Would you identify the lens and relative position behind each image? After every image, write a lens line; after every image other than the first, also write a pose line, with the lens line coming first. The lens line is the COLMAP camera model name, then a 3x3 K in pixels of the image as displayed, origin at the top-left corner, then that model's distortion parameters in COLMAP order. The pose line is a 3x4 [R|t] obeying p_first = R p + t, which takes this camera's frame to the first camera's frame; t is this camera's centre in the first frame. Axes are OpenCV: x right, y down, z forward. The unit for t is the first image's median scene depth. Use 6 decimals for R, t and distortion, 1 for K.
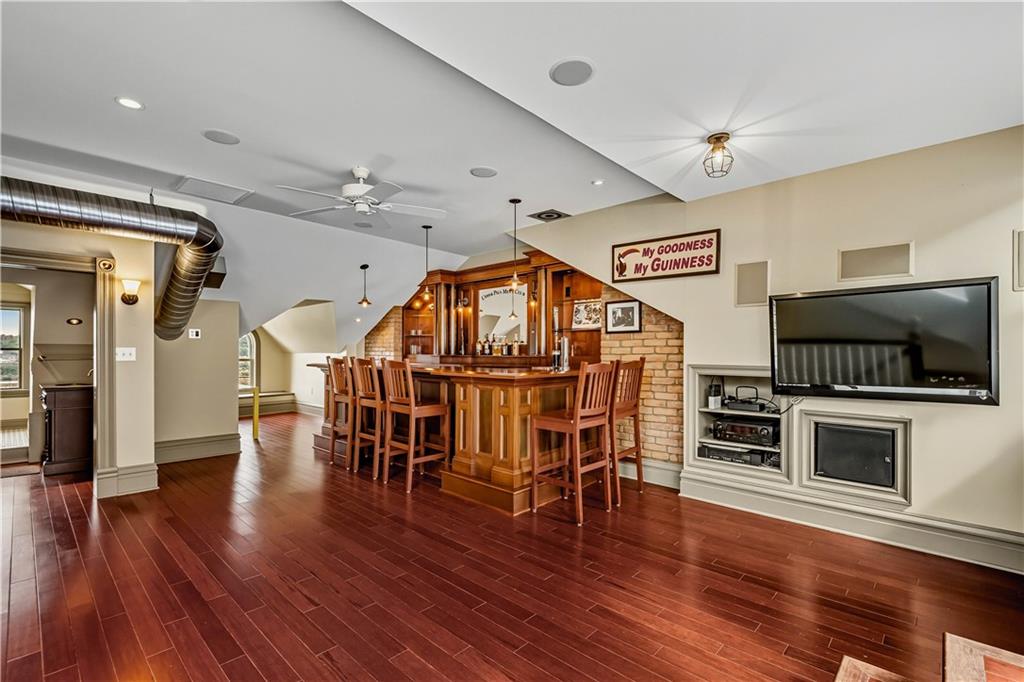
lens RADIAL K [[452.7, 0, 516.9], [0, 452.7, 344.1], [0, 0, 1]] dist [0.000230, 0.000038]
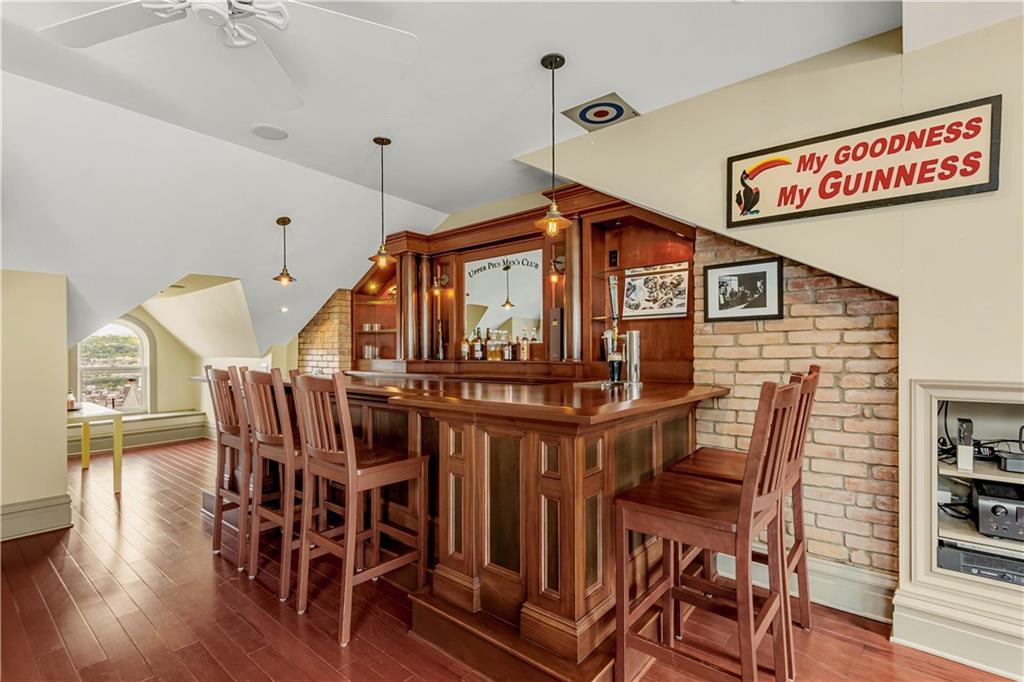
lens RADIAL K [[467.1, 0, 512.7], [0, 467.1, 348.0], [0, 0, 1]] dist [0.002941, 0.000237]
pose [[0.998403, -0.006186, 0.056153, -0.075948], [0.005797, 0.999958, 0.007083, 0.003460], [-0.056195, -0.006746, 0.998397, 0.442966]]
